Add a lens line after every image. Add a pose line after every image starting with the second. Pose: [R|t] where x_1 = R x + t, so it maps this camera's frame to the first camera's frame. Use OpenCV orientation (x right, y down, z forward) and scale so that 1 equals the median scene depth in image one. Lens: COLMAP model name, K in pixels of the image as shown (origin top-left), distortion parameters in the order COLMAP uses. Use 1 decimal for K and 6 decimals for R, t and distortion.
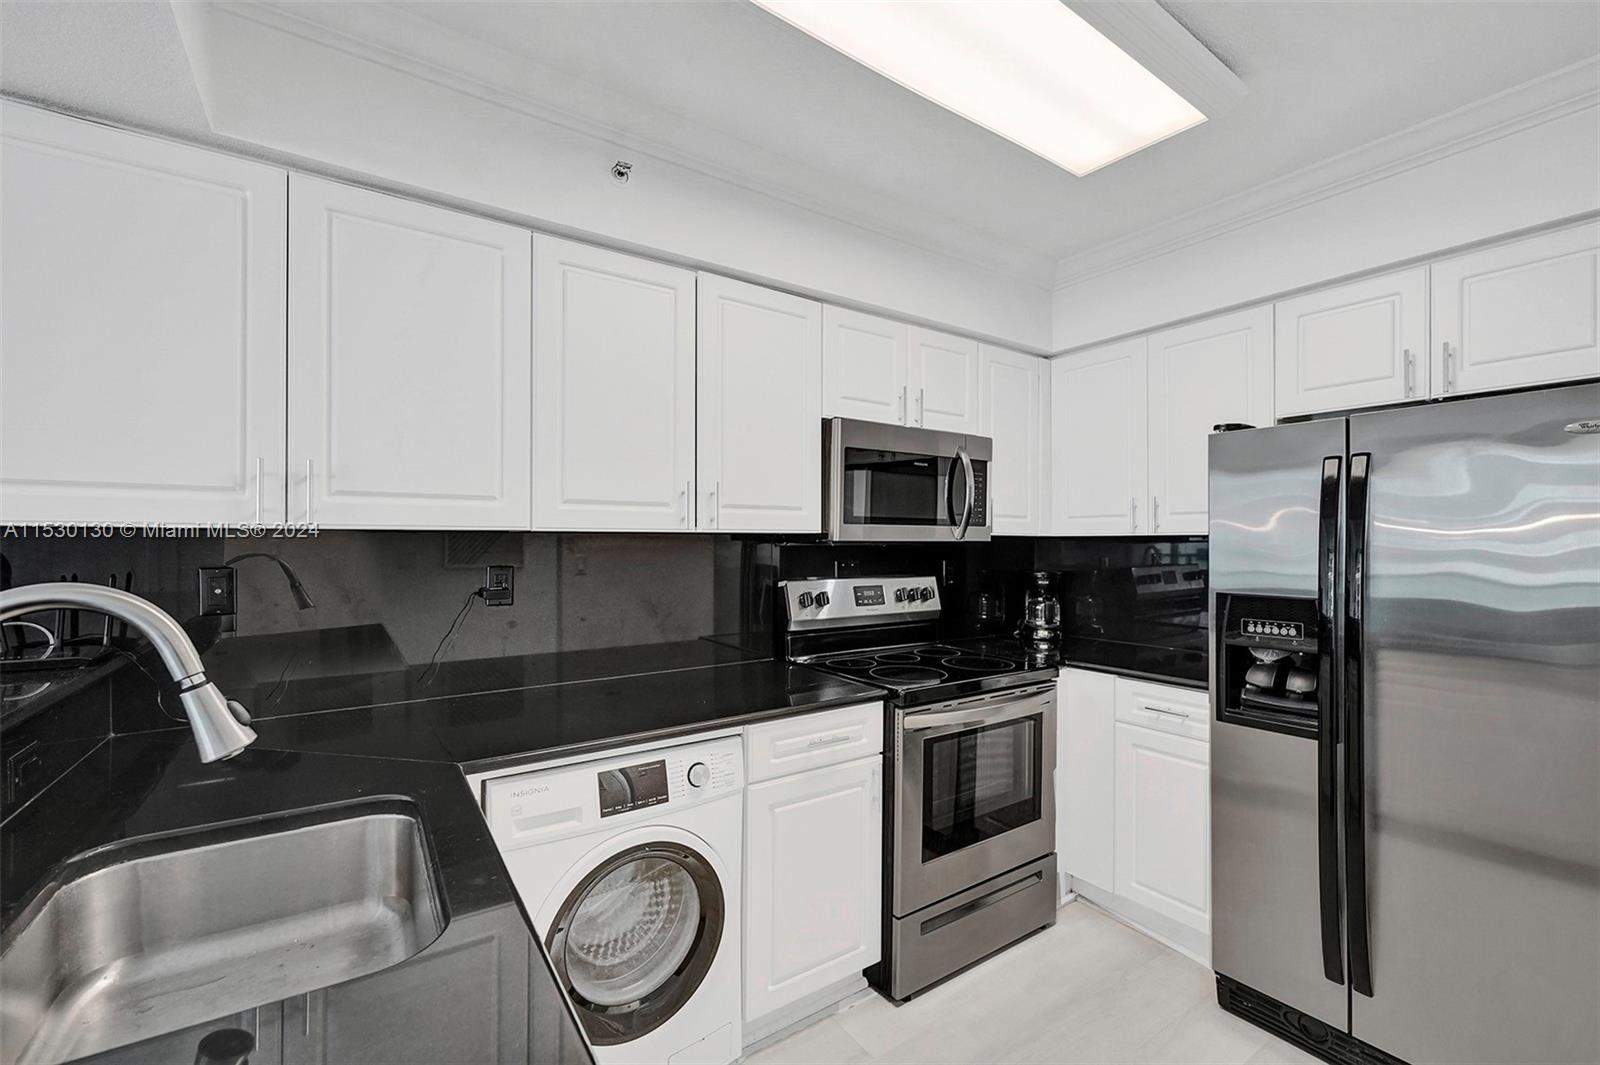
lens RADIAL K [[663.8, 0, 804.2], [0, 663.8, 540.4], [0, 0, 1]] dist [-0.006356, 0.000452]
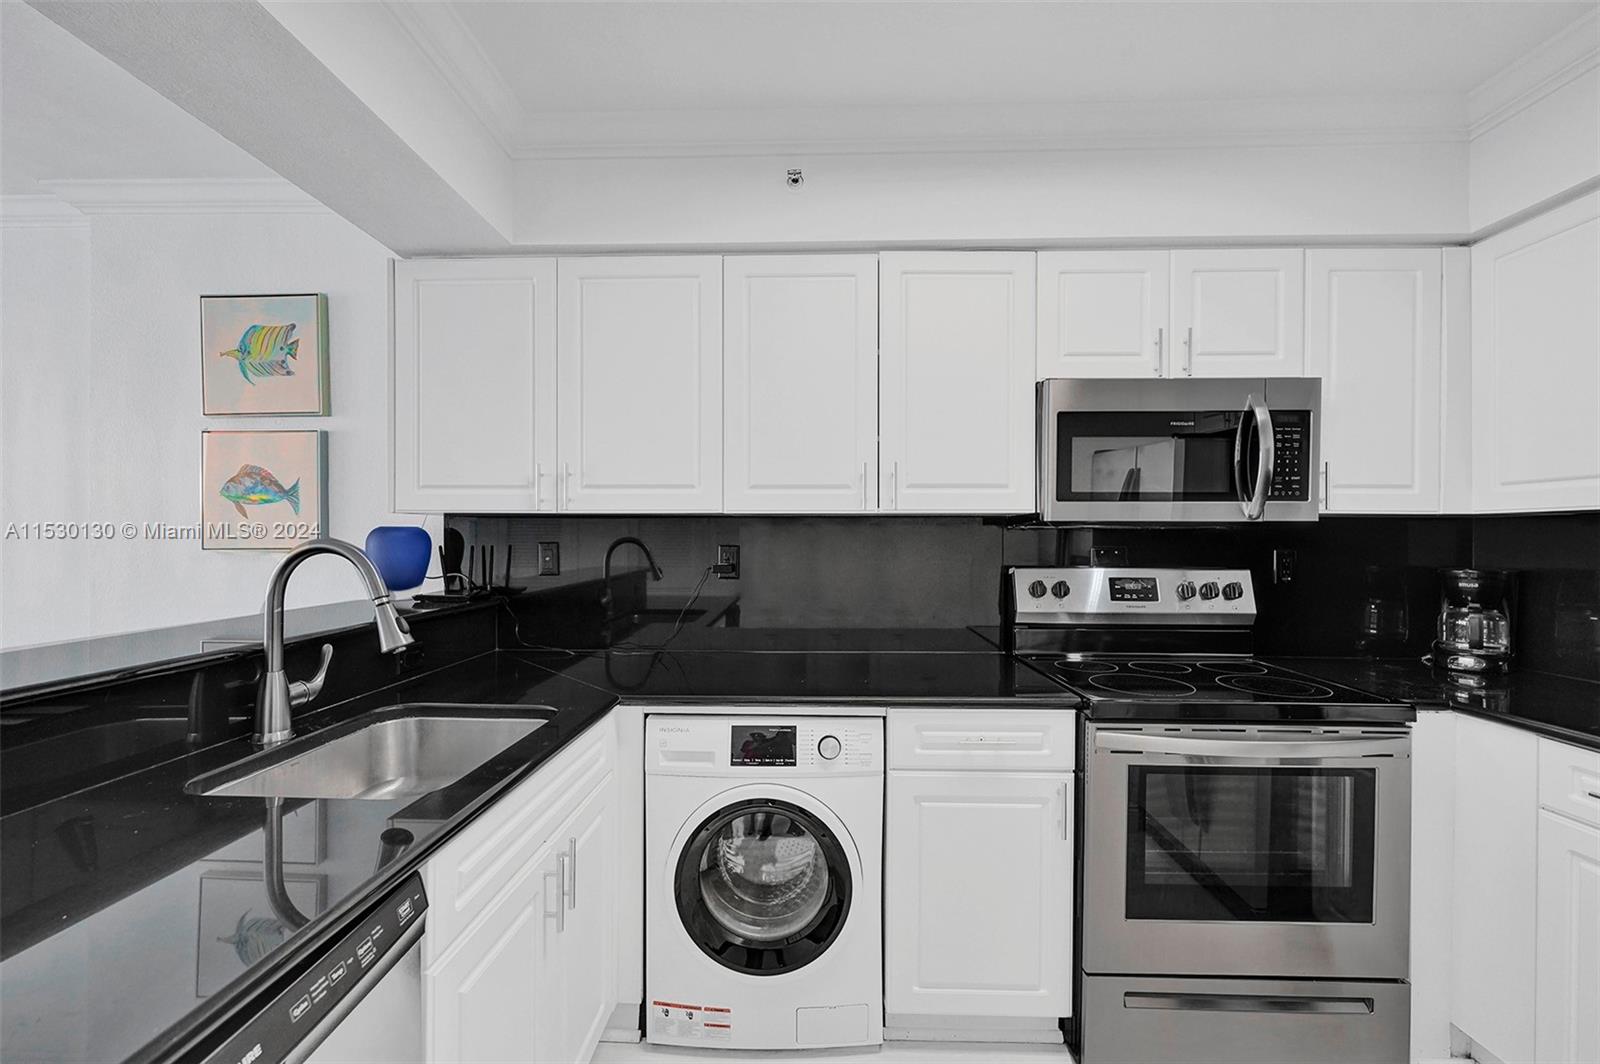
lens RADIAL K [[663.8, 0, 803.4], [0, 663.8, 536.7], [0, 0, 1]] dist [-0.006356, 0.000452]
pose [[0.810176, -0.001048, -0.586186, 0.278645], [0.000665, 0.999999, -0.000870, 0.020397], [0.586186, 0.000315, 0.810176, 0.101511]]
